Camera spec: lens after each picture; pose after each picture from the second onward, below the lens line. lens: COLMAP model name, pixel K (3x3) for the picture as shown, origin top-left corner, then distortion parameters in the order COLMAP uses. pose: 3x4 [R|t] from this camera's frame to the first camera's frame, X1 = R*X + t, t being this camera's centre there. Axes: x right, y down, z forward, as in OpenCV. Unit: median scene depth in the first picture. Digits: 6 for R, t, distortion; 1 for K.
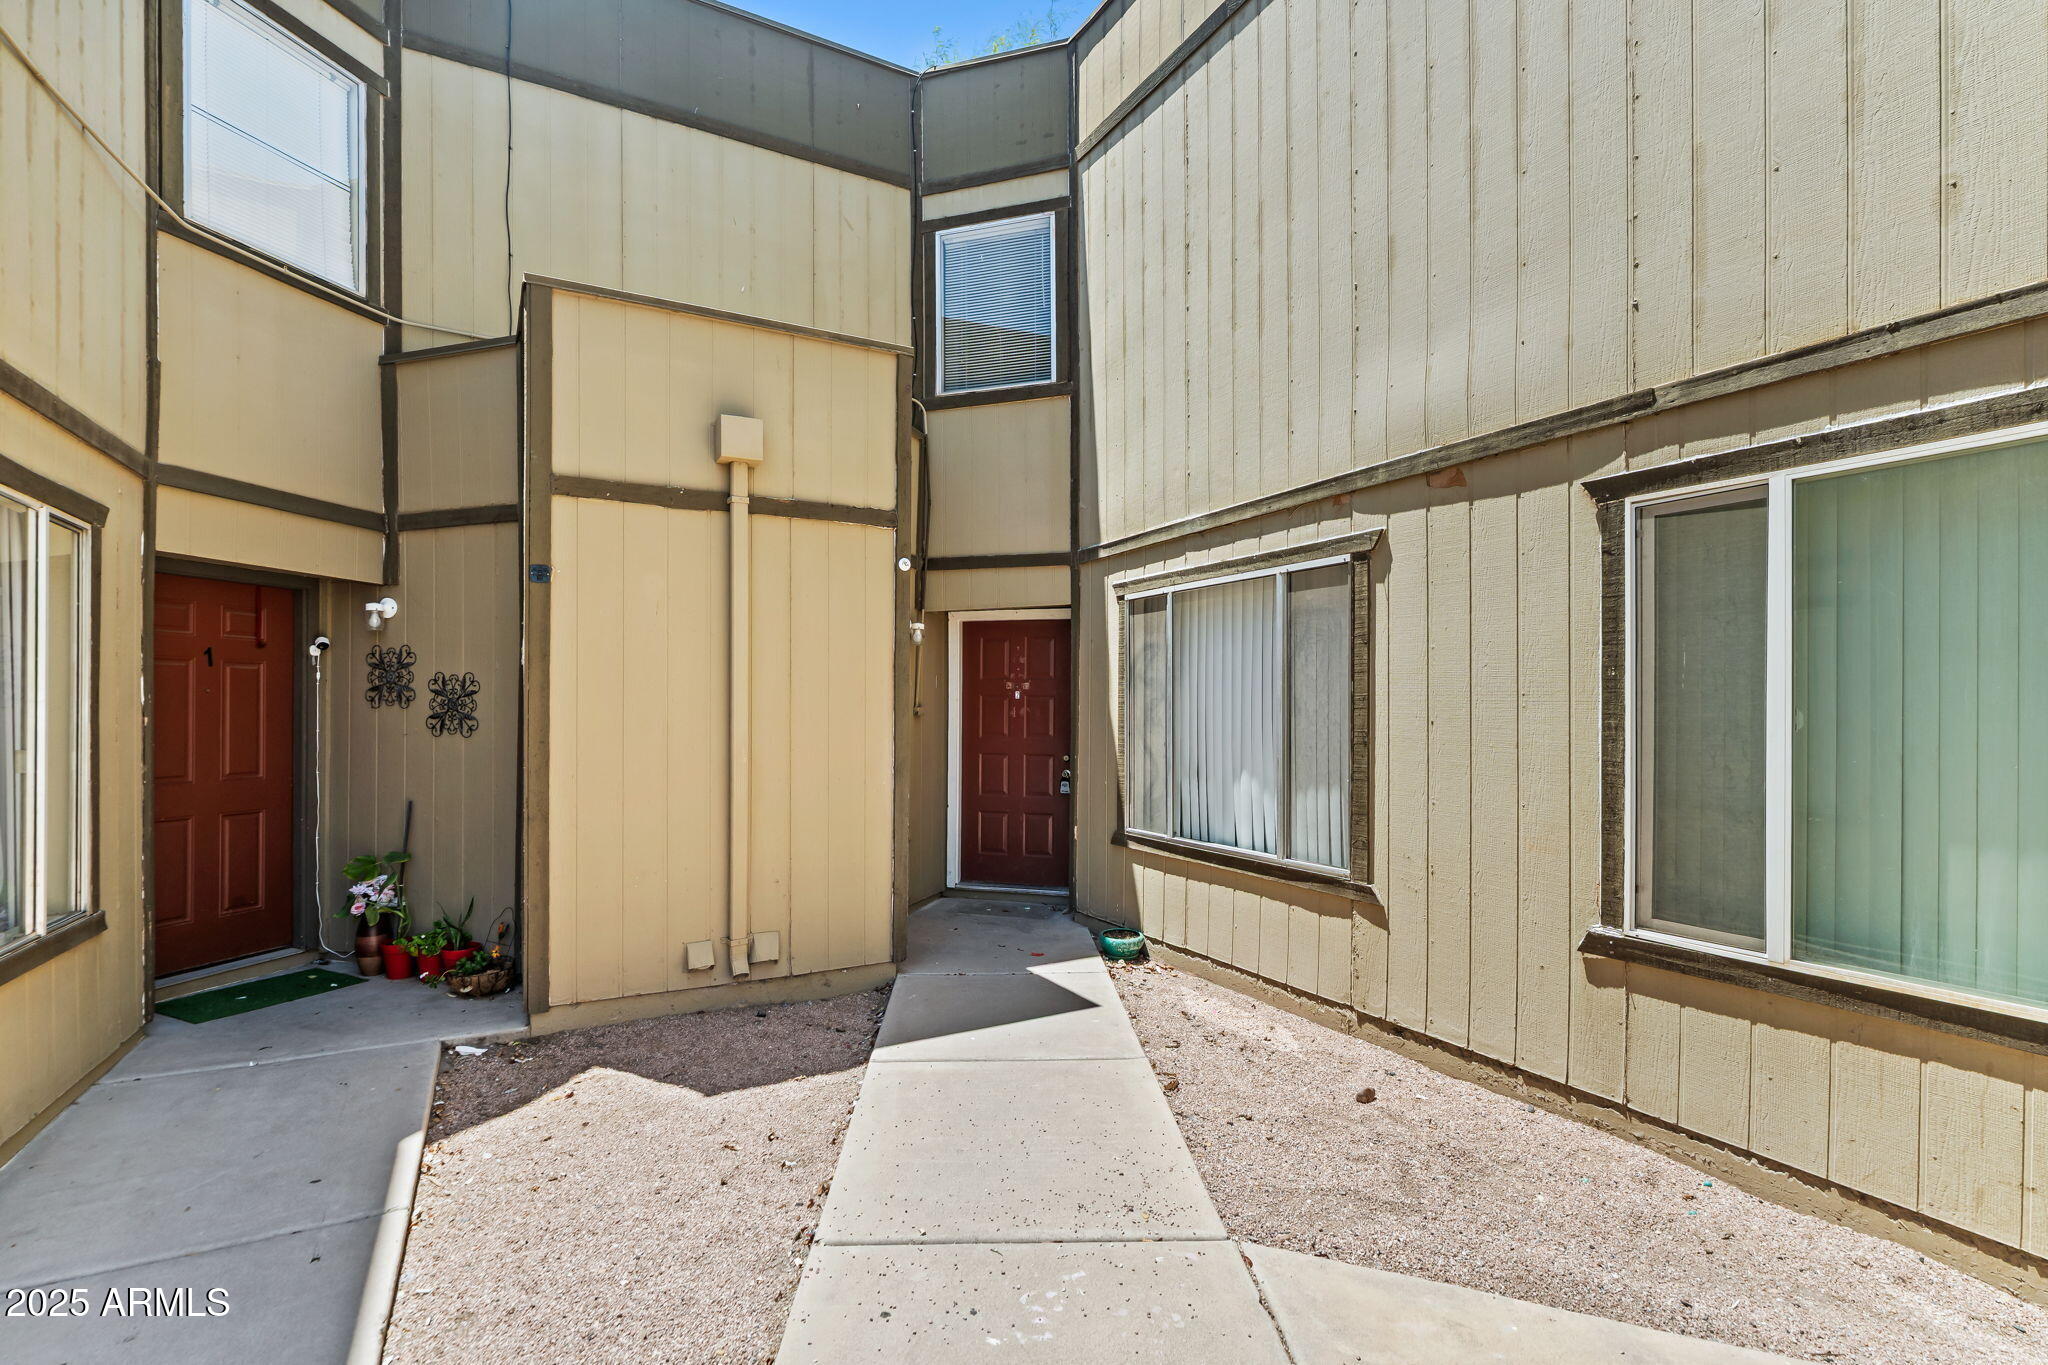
lens RADIAL K [[963.3, 0, 1019.0], [0, 963.3, 714.3], [0, 0, 1]] dist [-0.000778, -0.000002]
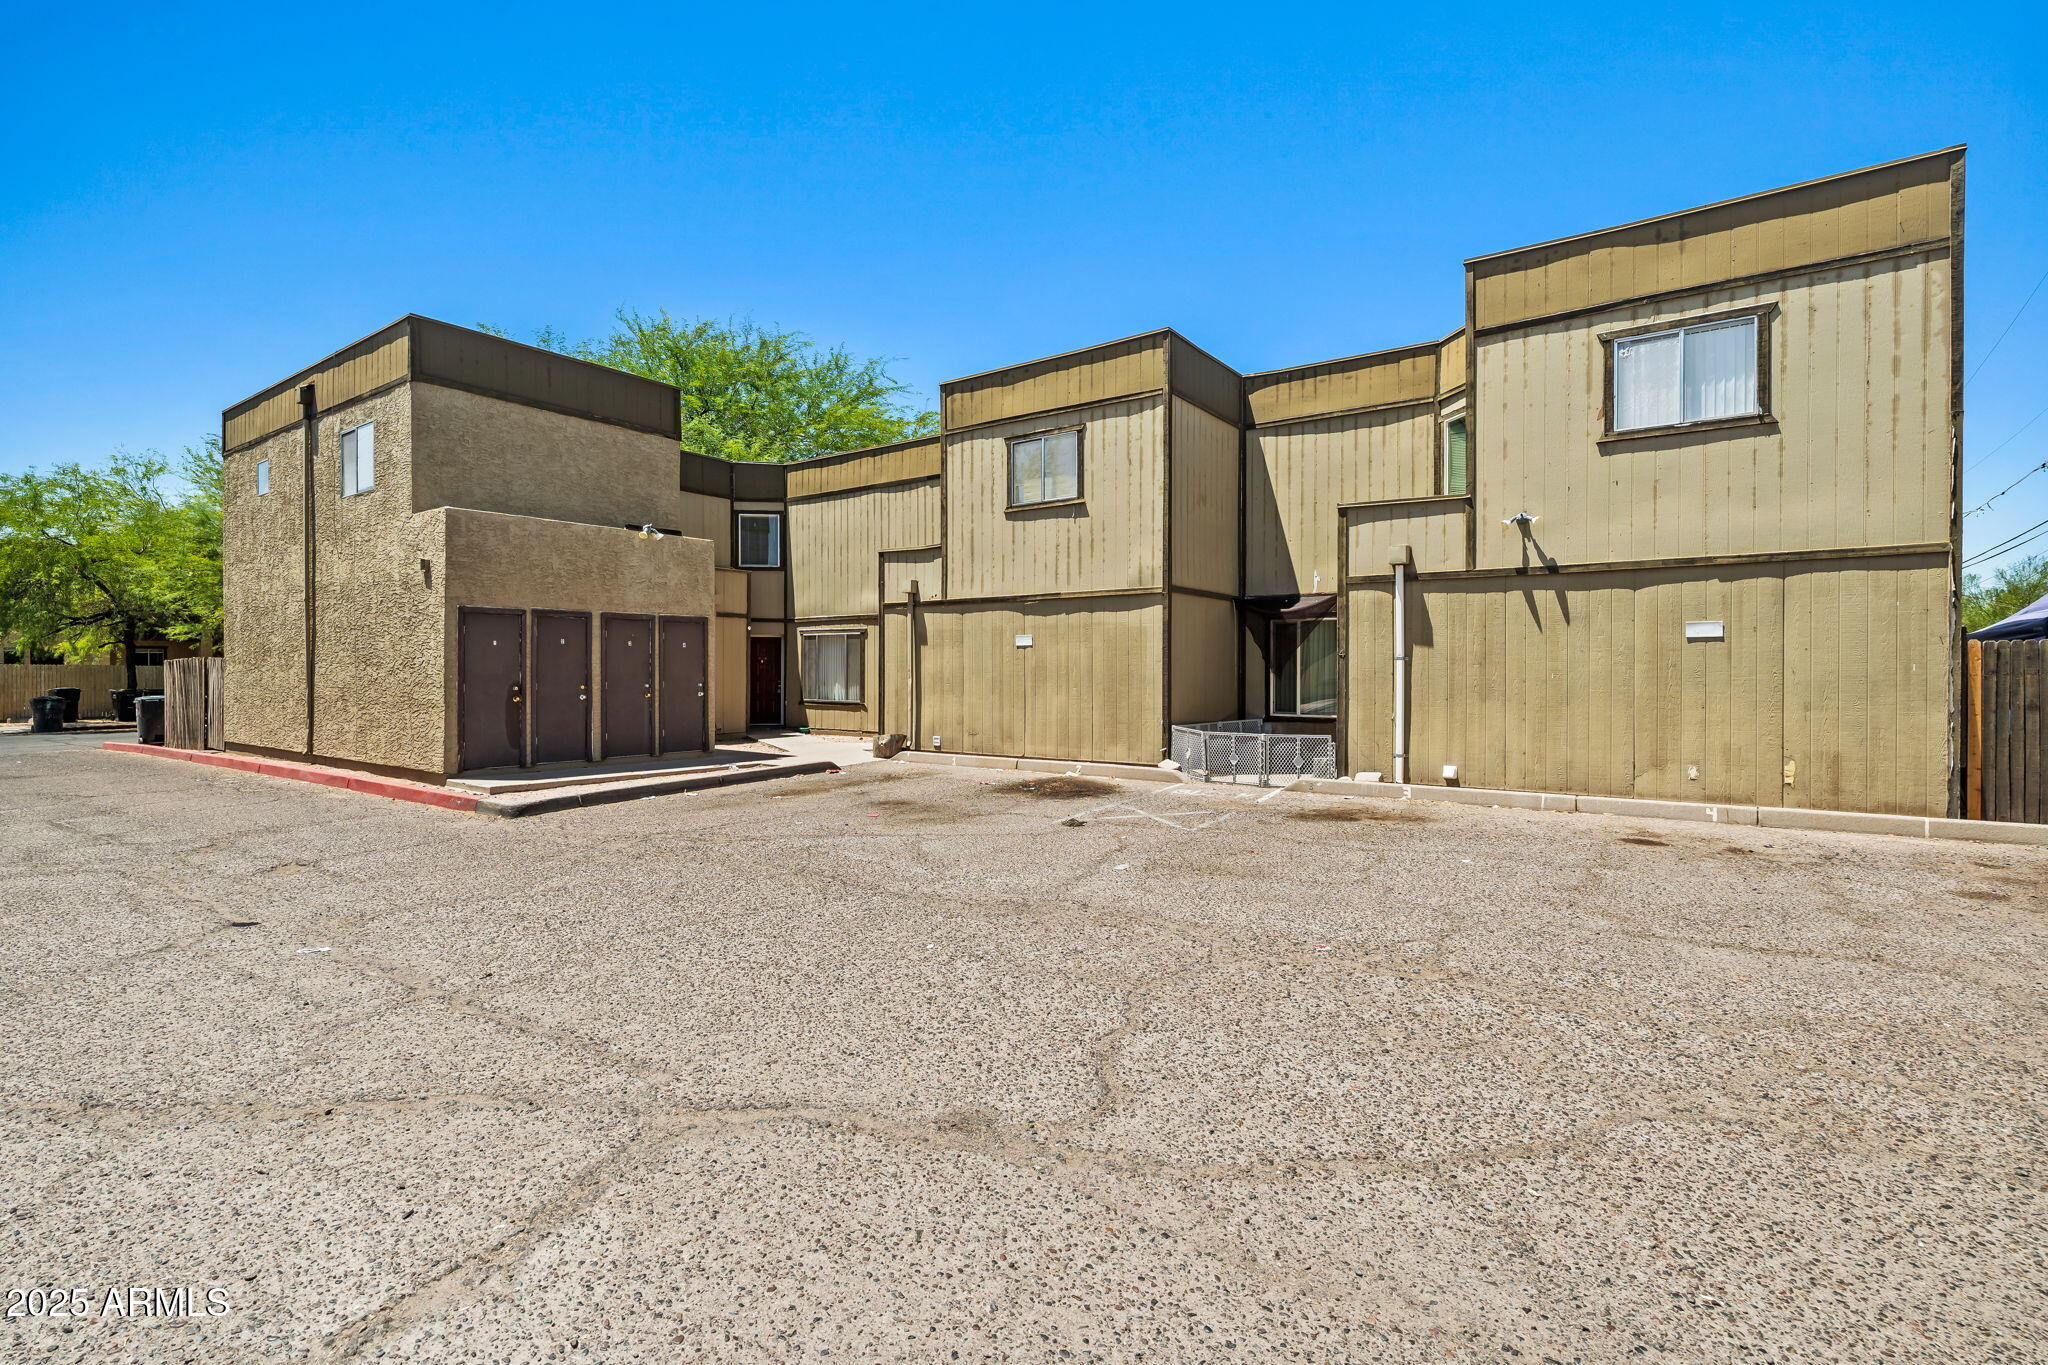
lens RADIAL K [[935.4, 0, 1024.0], [0, 935.4, 682.5], [0, 0, 1]] dist [-0.000351, 0.000192]
pose [[0.903832, -0.000037, 0.427887, -0.648168], [-0.002357, 0.999984, 0.005066, 0.037896], [-0.427880, -0.005587, 0.903818, -2.543164]]
